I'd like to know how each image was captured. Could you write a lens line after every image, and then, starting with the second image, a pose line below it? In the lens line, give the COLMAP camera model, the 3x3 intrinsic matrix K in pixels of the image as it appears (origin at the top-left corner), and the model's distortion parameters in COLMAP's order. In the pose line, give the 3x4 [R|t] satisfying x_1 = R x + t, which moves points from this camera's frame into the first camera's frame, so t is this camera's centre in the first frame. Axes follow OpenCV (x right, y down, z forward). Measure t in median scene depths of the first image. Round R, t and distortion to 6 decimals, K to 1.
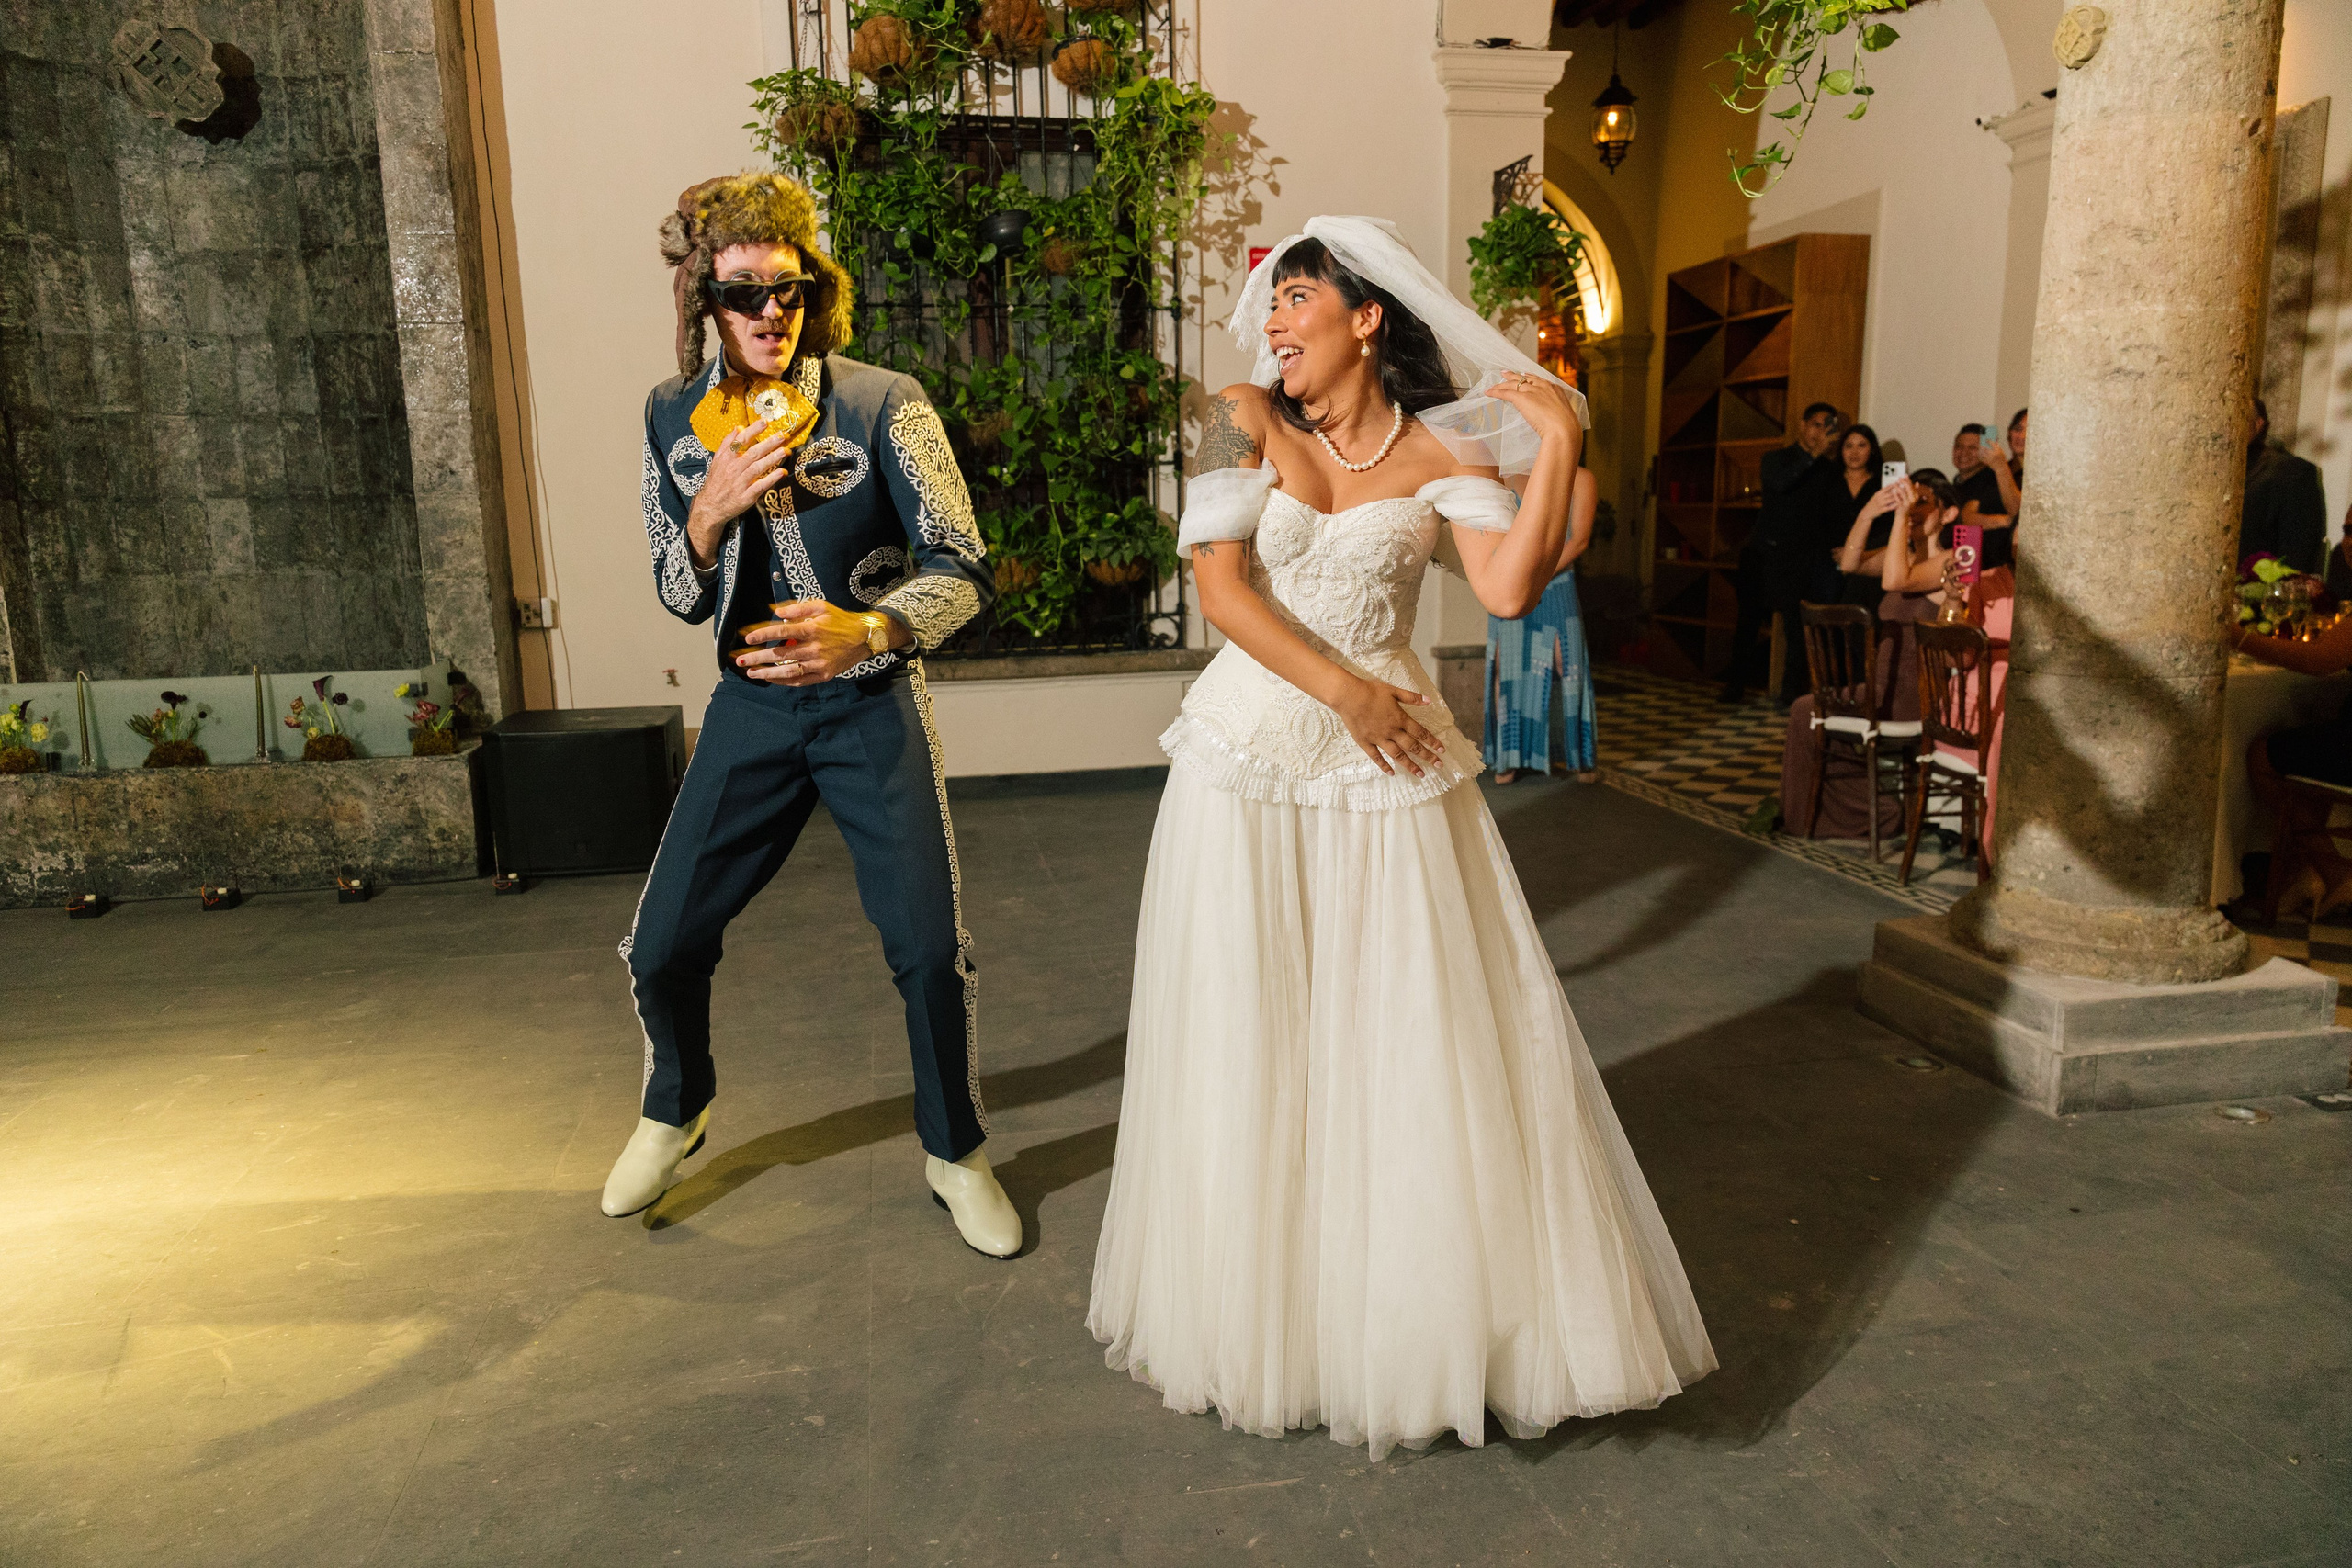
lens RADIAL K [[1539.1, 0, 1172.6], [0, 1539.1, 784.5], [0, 0, 1]] dist [0.020591, -0.015596]
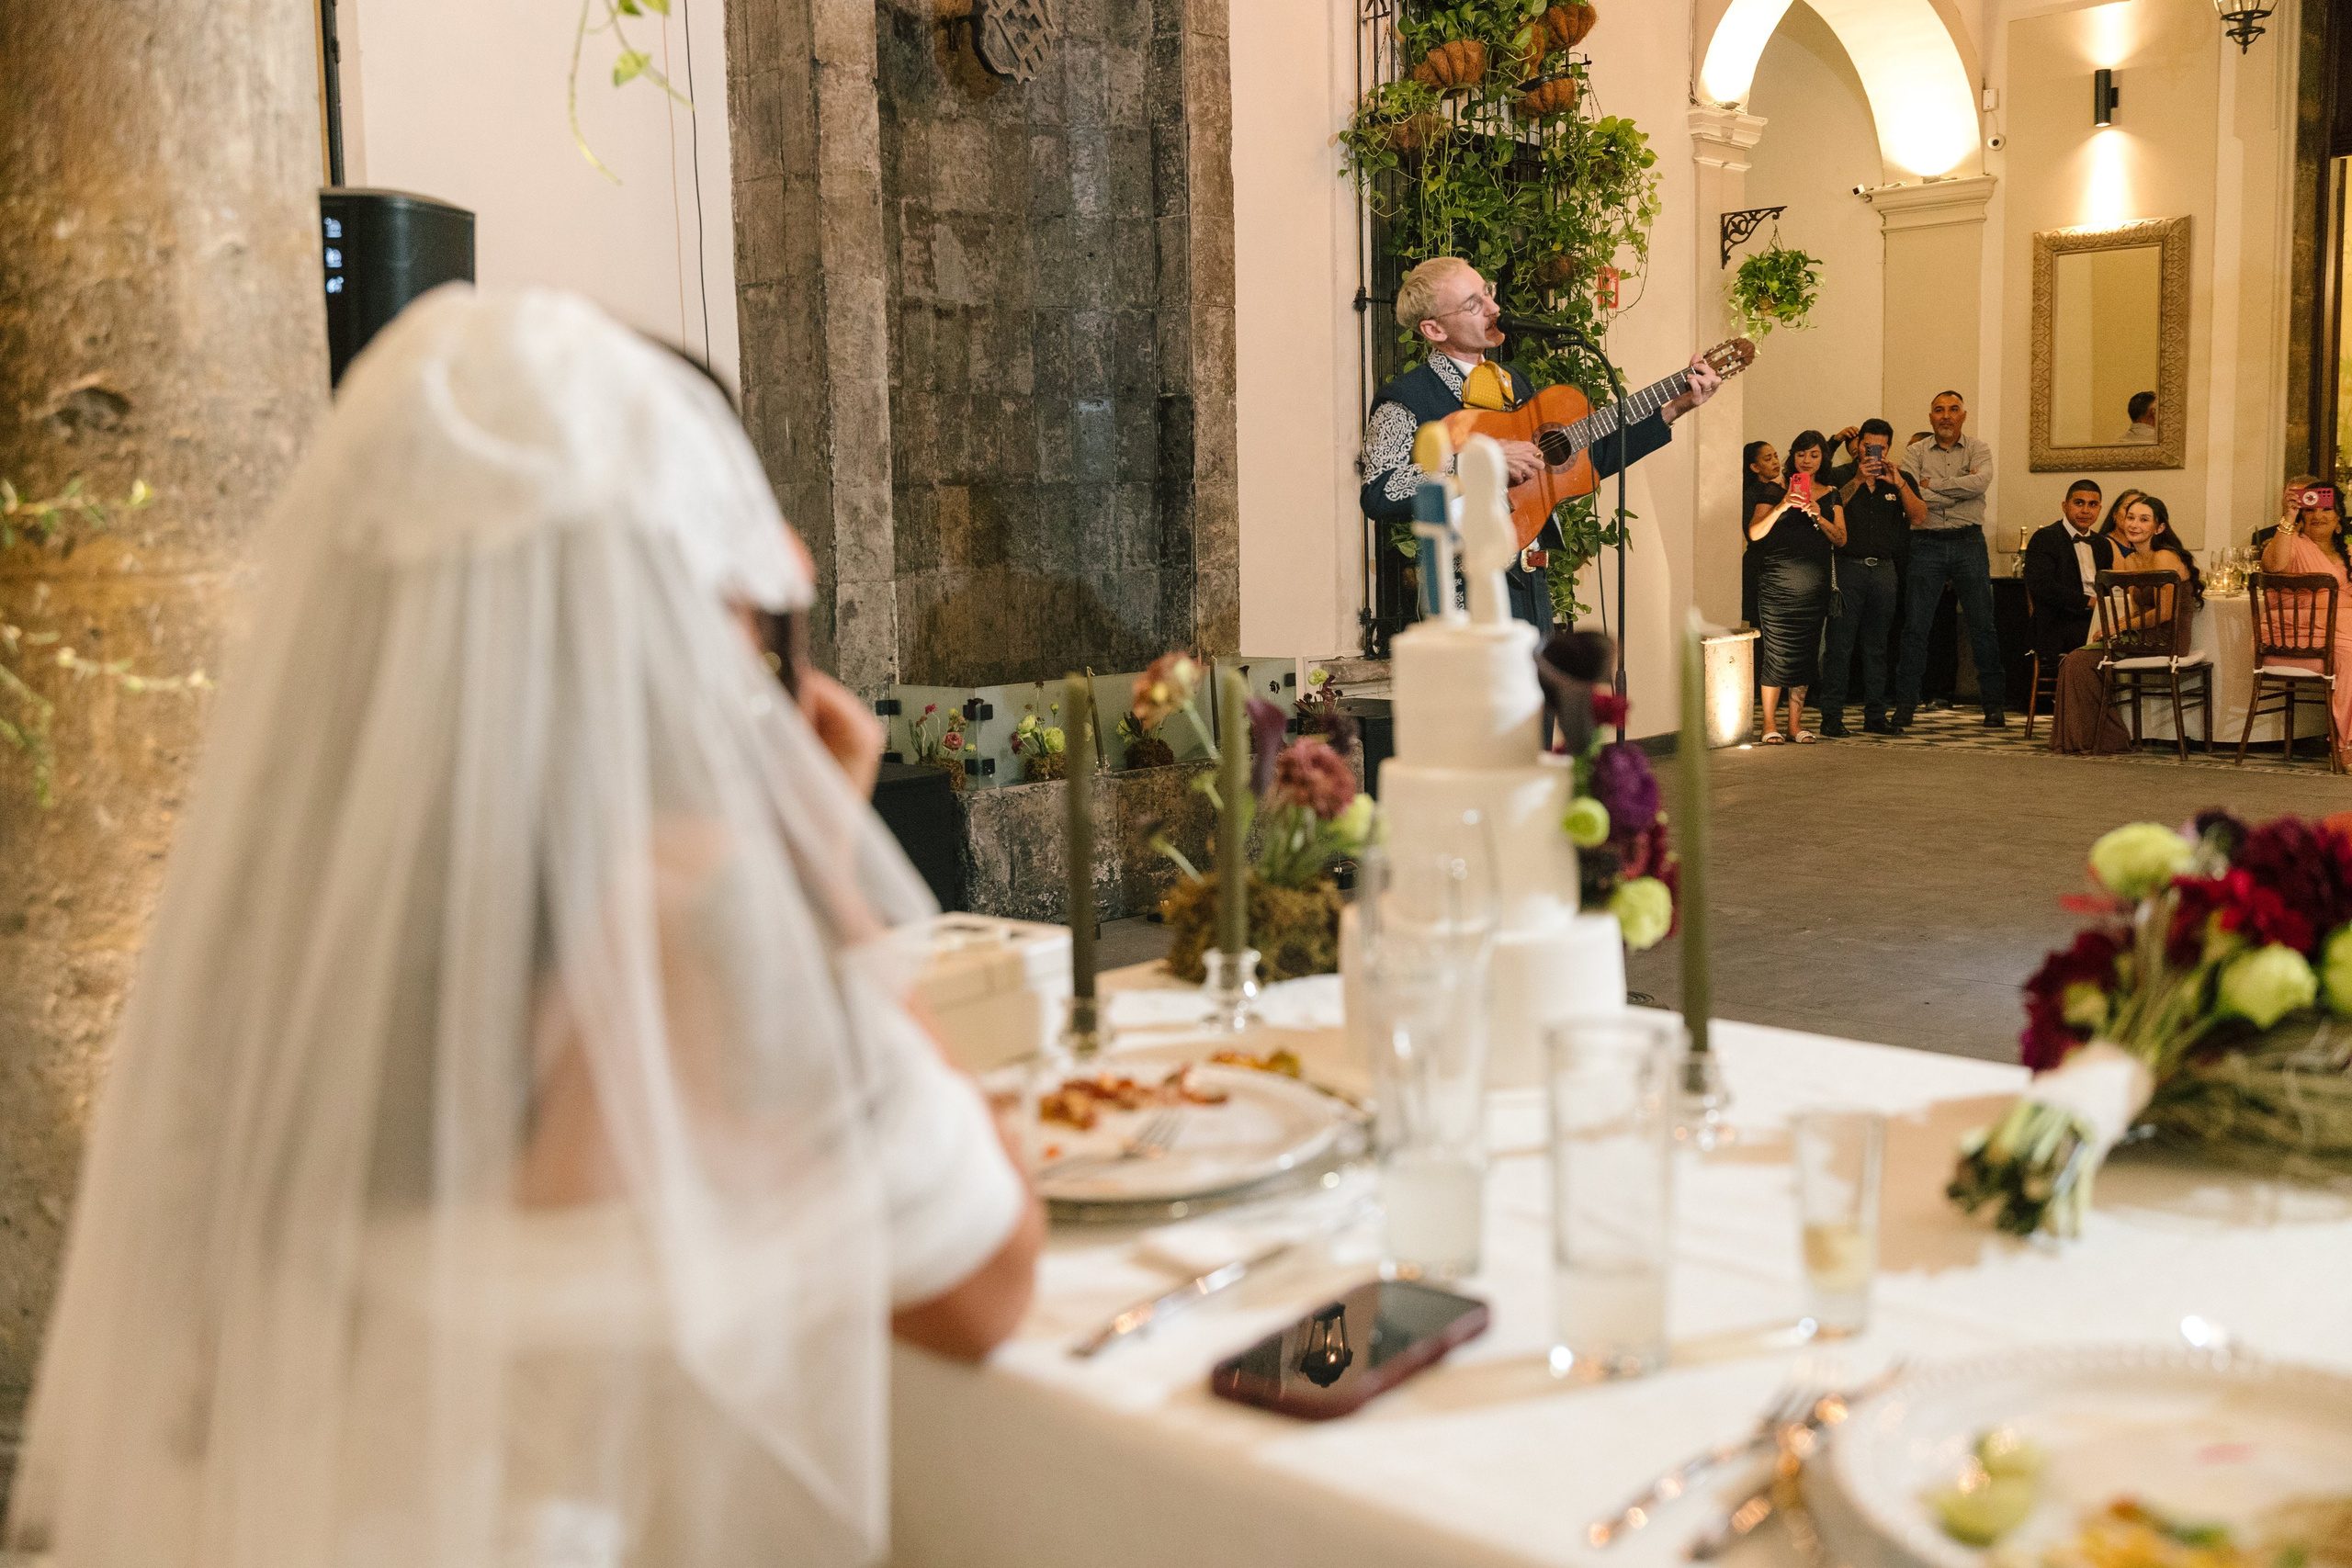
lens RADIAL K [[2214.7, 0, 1179.0], [0, 2214.7, 804.6], [0, 0, 1]] dist [-0.022531, 0.000000]
pose [[0.824512, -0.073966, 0.560989, -1.235090], [0.112636, 0.993033, -0.034617, 0.052638], [-0.554520, 0.091730, 0.827099, -0.092519]]
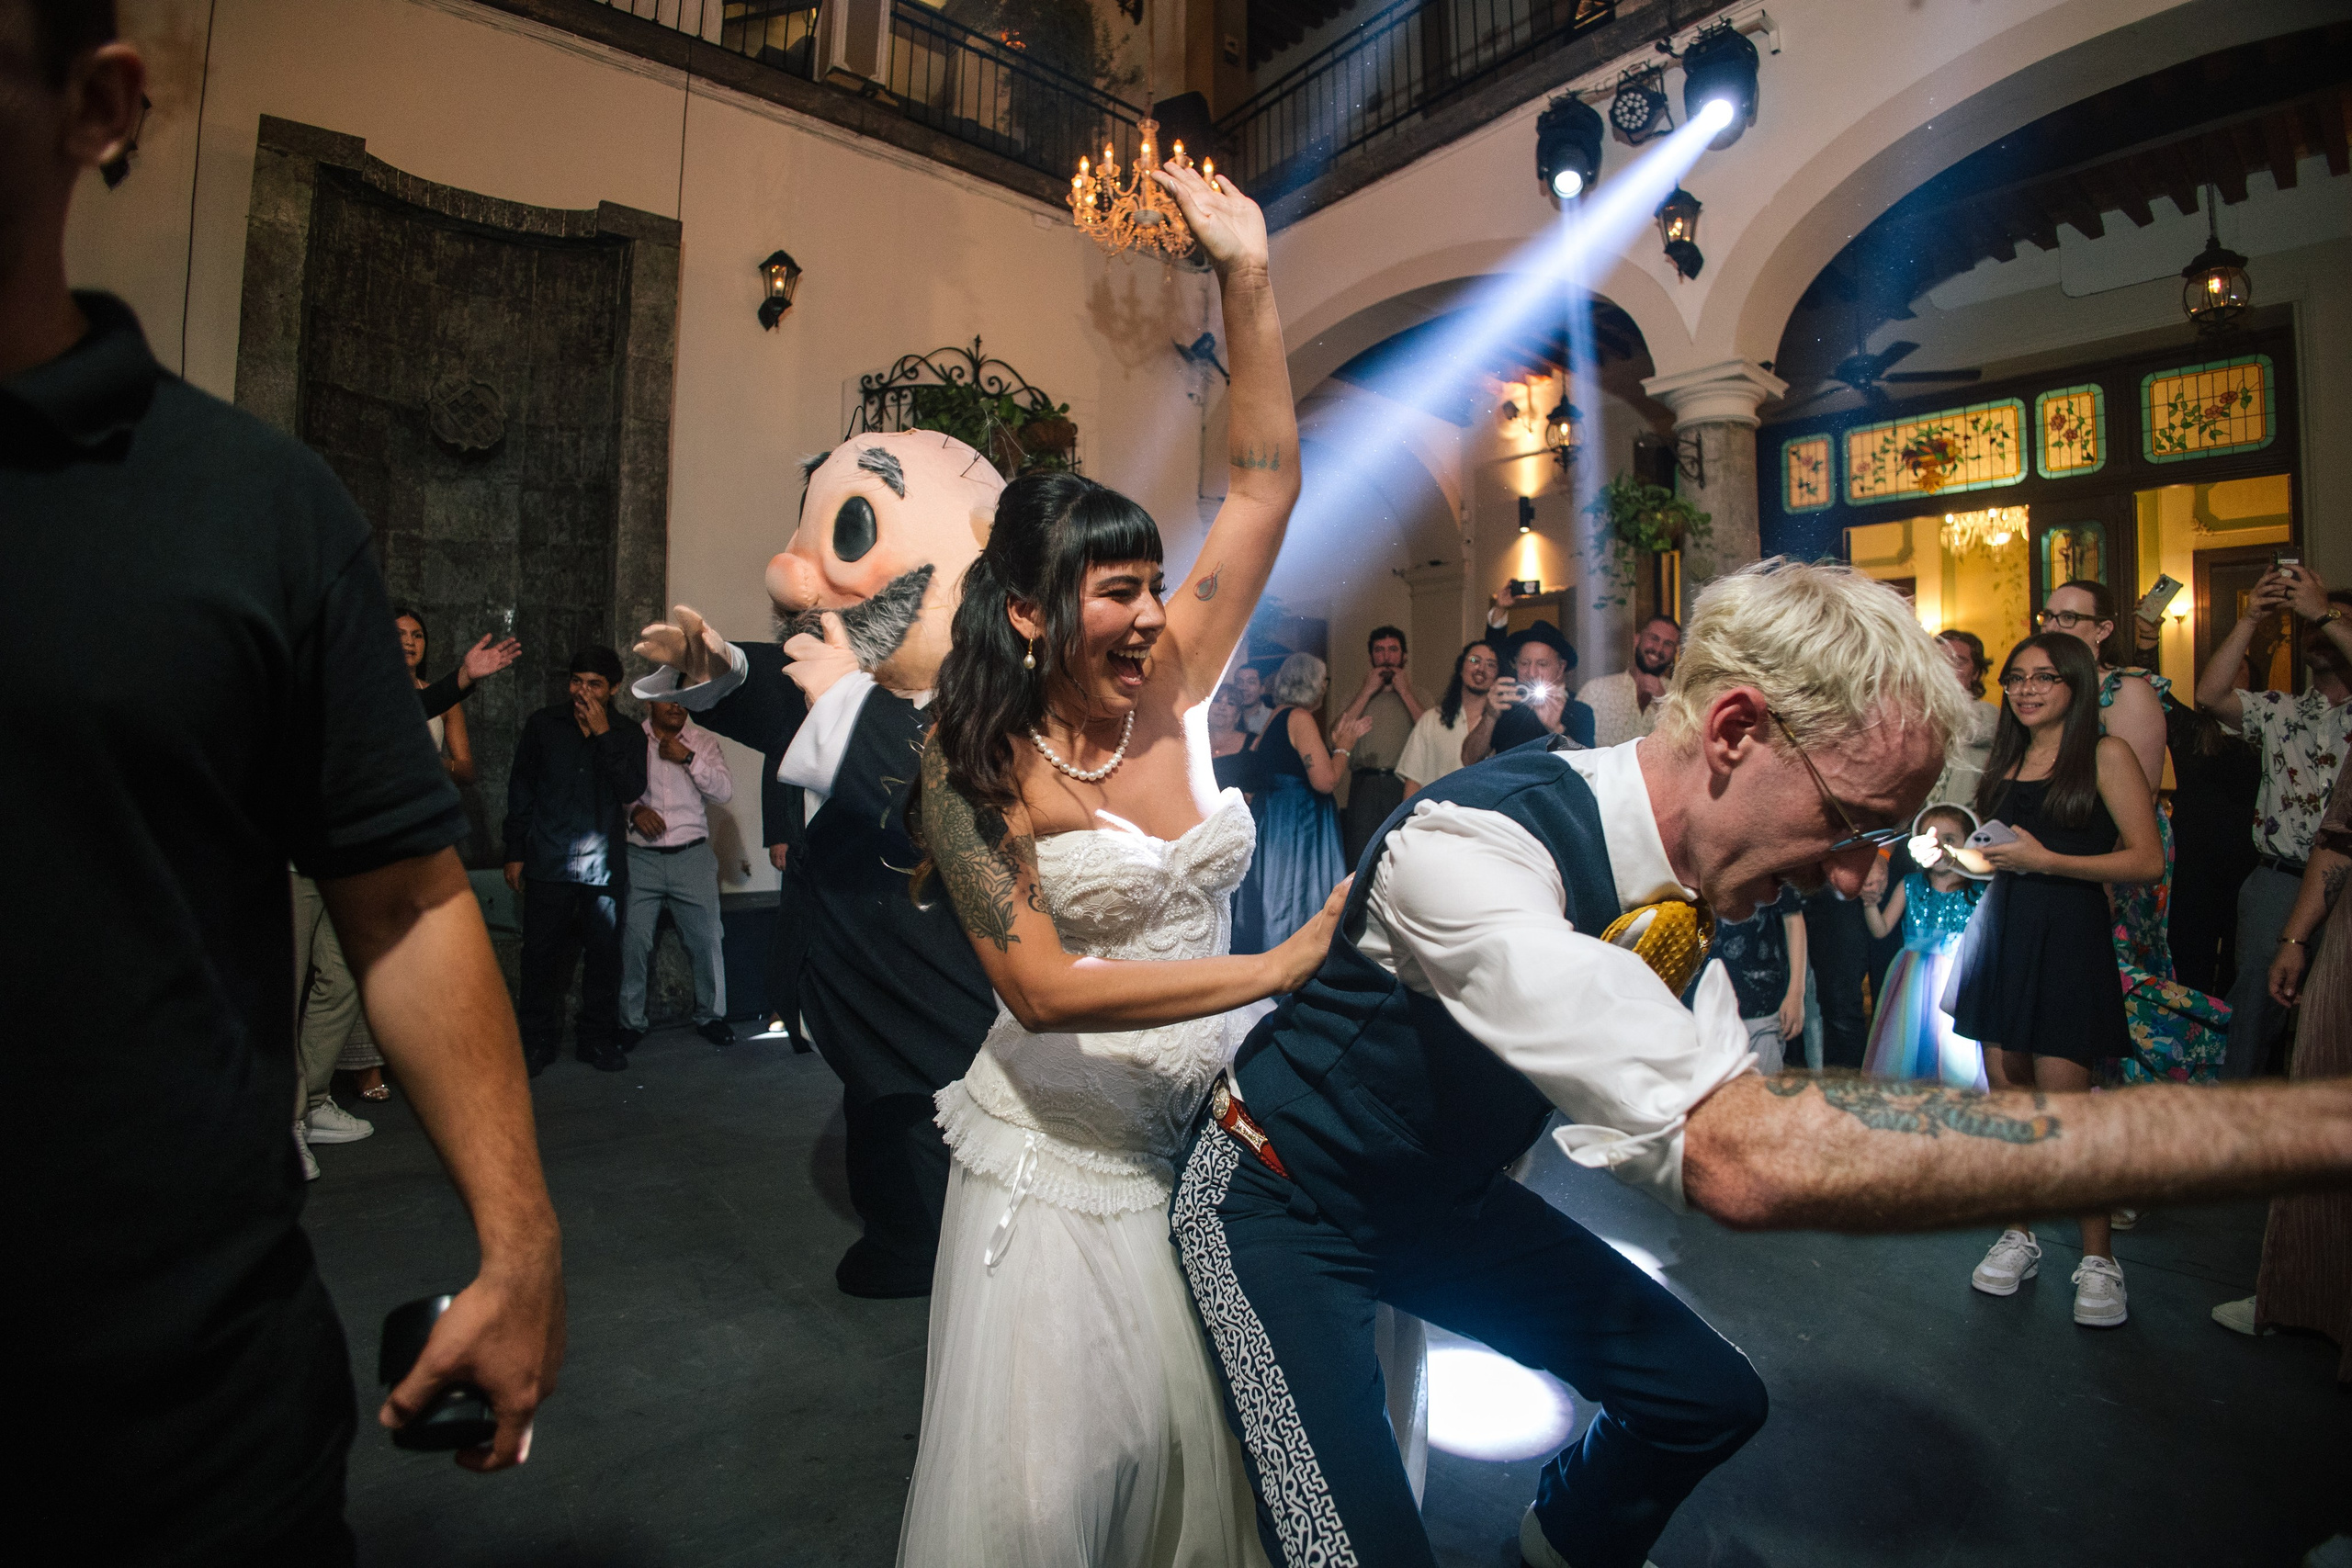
lens RADIAL K [[1086.6, 0, 1184.2], [0, 1086.6, 793.0], [0, 0, 1]] dist [-0.139895, 0.024736]
pose [[0.876634, 0.011121, 0.481030, -0.477576], [0.064594, 0.987963, -0.140557, 0.018550], [-0.476803, 0.154288, 0.865364, 0.019642]]
